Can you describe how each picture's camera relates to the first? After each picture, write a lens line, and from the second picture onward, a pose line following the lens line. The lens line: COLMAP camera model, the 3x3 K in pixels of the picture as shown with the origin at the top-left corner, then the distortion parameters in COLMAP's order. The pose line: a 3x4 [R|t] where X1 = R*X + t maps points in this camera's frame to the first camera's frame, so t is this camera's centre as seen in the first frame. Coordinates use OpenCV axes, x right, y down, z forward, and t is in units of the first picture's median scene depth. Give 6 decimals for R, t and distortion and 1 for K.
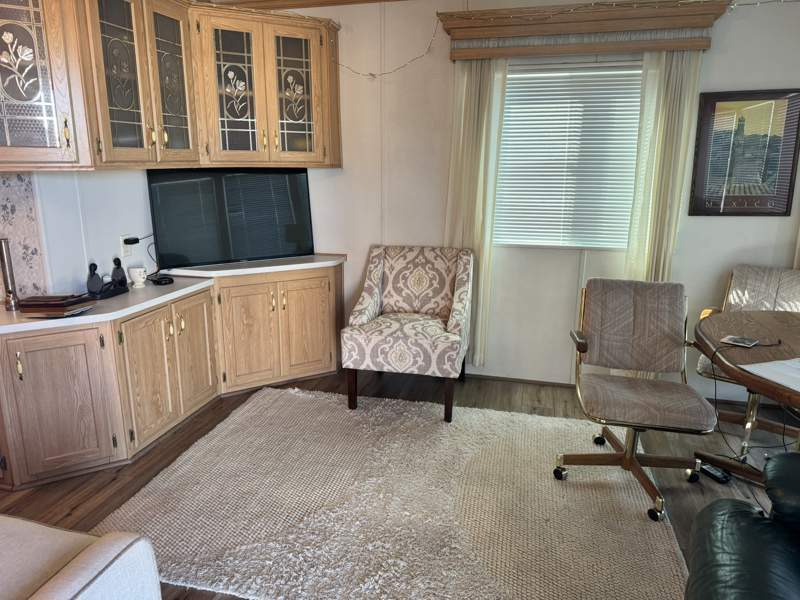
lens RADIAL K [[563.6, 0, 394.5], [0, 563.6, 294.9], [0, 0, 1]] dist [0.050409, -0.055138]
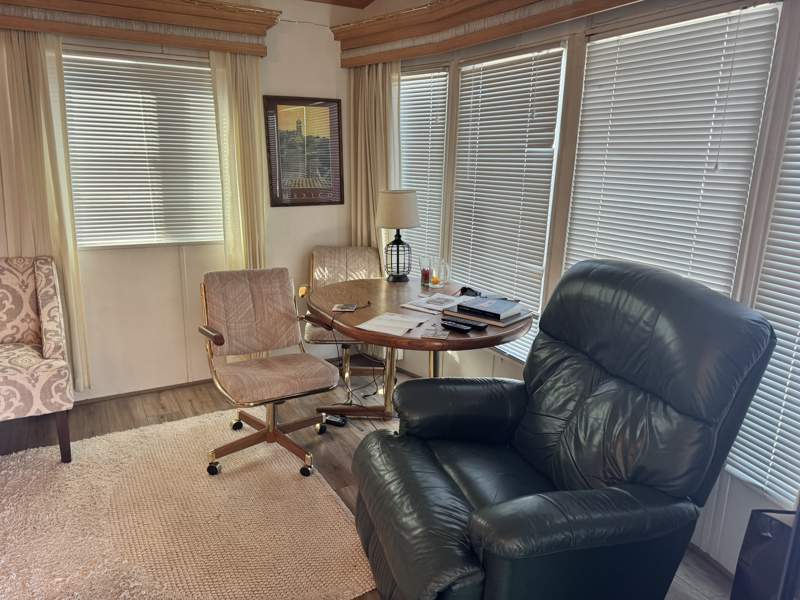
lens RADIAL K [[563.6, 0, 401.7], [0, 563.6, 302.5], [0, 0, 1]] dist [0.050409, -0.055138]
pose [[0.712327, -0.162877, 0.682687, -0.101898], [0.147079, 0.985744, 0.081716, -0.007866], [-0.686264, 0.042201, 0.726128, 0.028549]]
